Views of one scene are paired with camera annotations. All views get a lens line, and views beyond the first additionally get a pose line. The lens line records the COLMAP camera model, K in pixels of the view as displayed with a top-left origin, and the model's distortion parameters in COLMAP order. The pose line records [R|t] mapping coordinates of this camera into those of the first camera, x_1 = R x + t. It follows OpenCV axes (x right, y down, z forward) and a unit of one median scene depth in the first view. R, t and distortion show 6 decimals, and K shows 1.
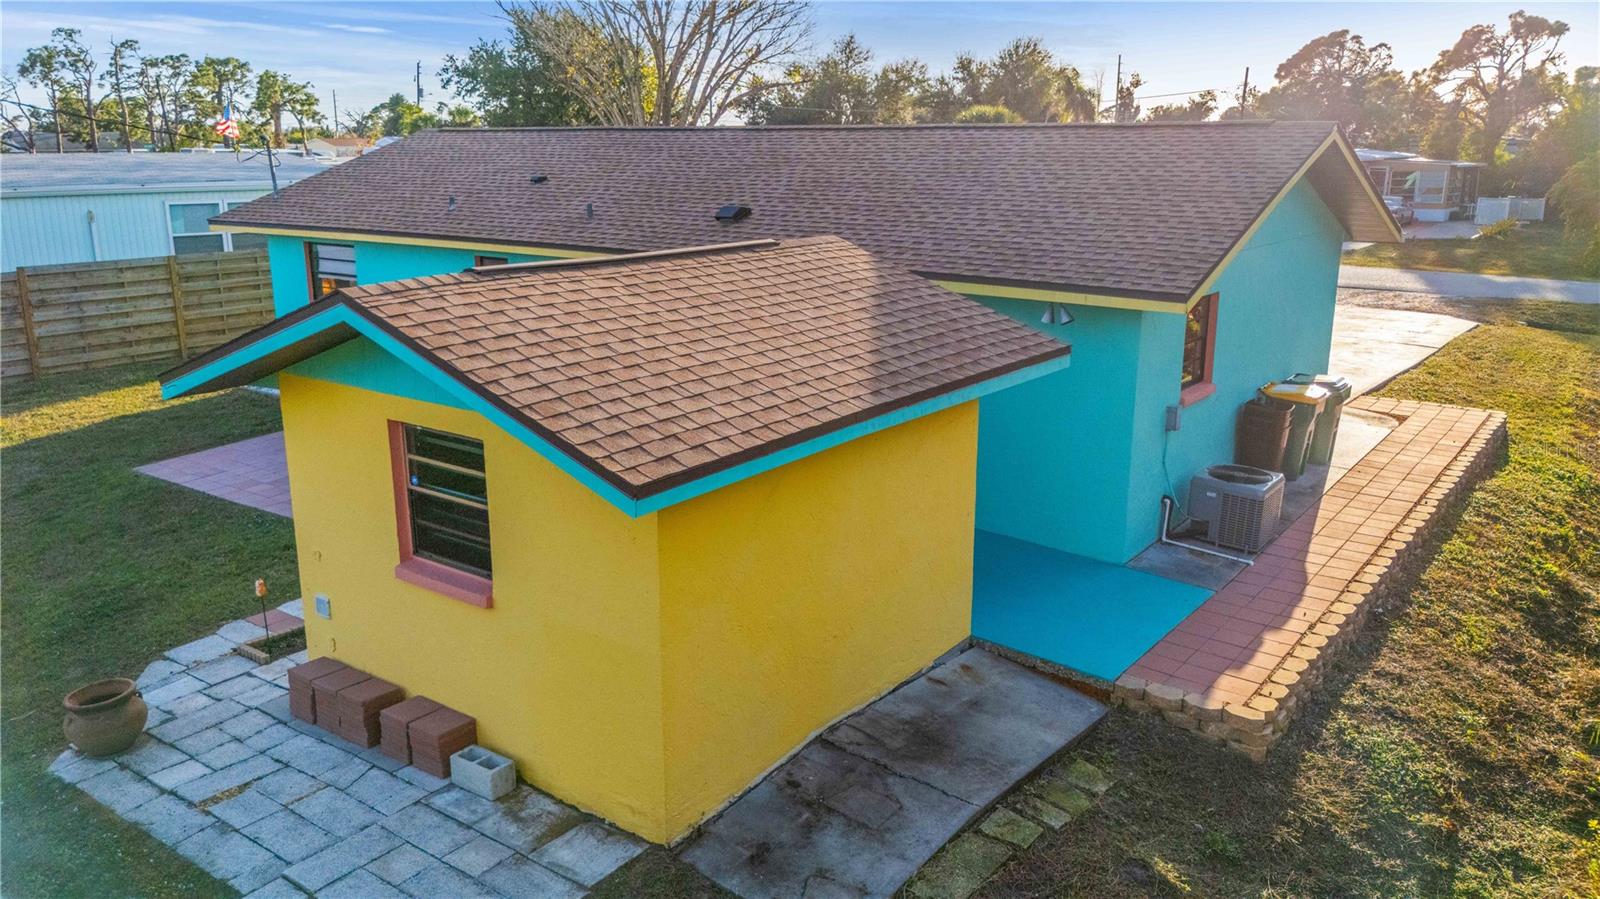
lens RADIAL K [[1188.8, 0, 800.0], [0, 1188.8, 449.5], [0, 0, 1]] dist [0.014065, -0.004857]
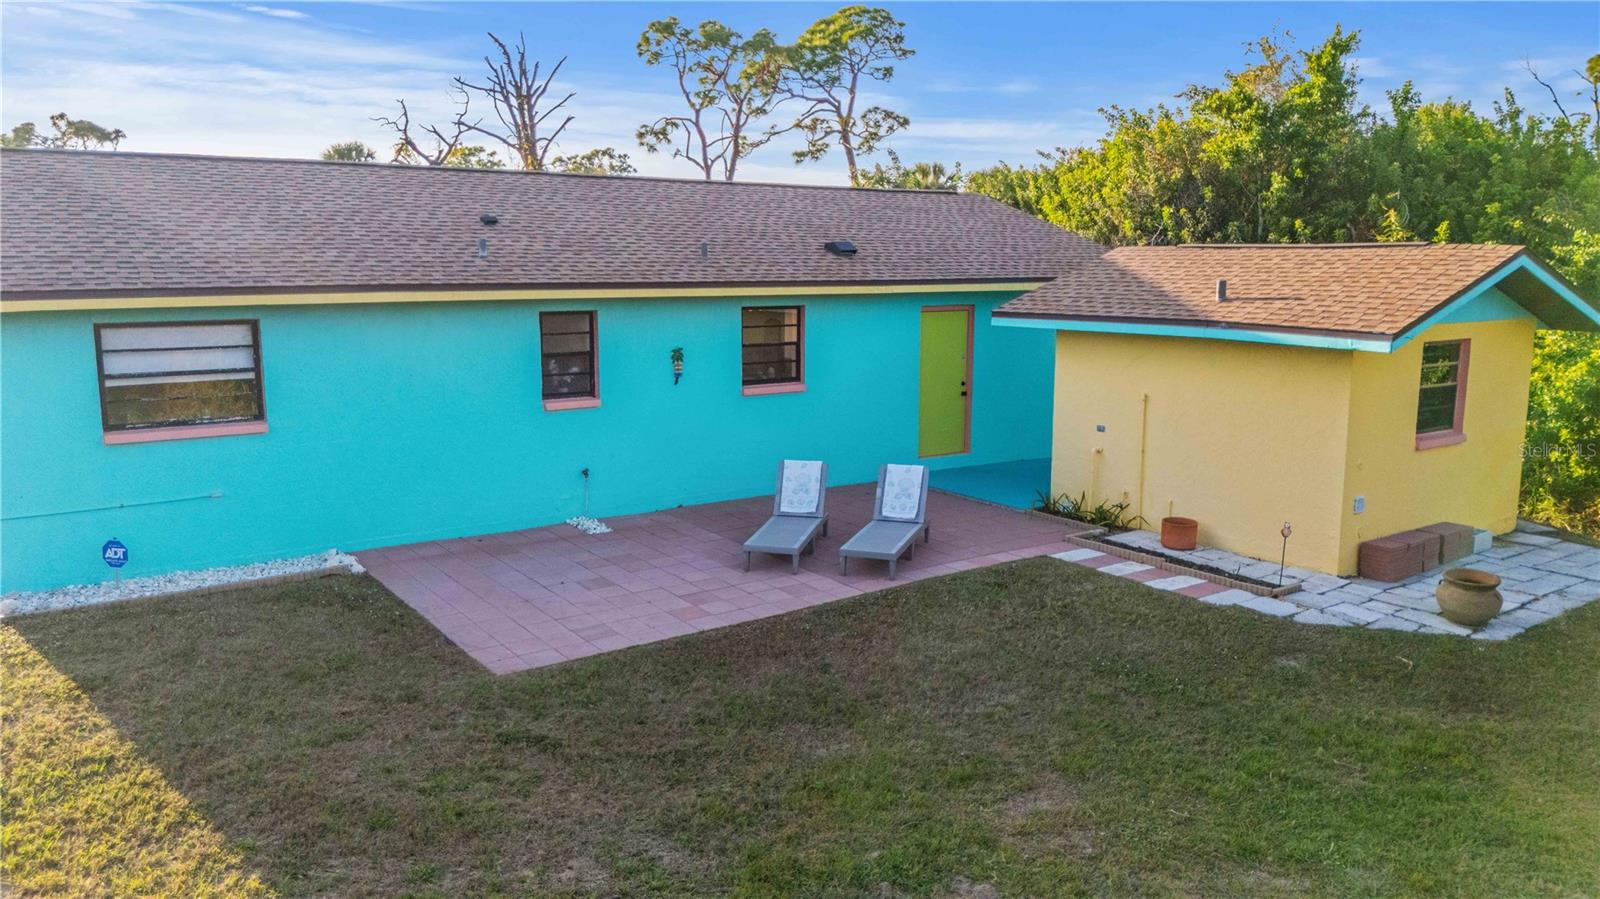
lens RADIAL K [[1188.8, 0, 800.0], [0, 1188.8, 449.5], [0, 0, 1]] dist [0.014065, -0.004857]
pose [[0.304278, -0.153344, 0.940160, -0.788403], [0.234952, 0.968548, 0.081934, -0.078600], [-0.923154, 0.195962, 0.330736, 0.481641]]
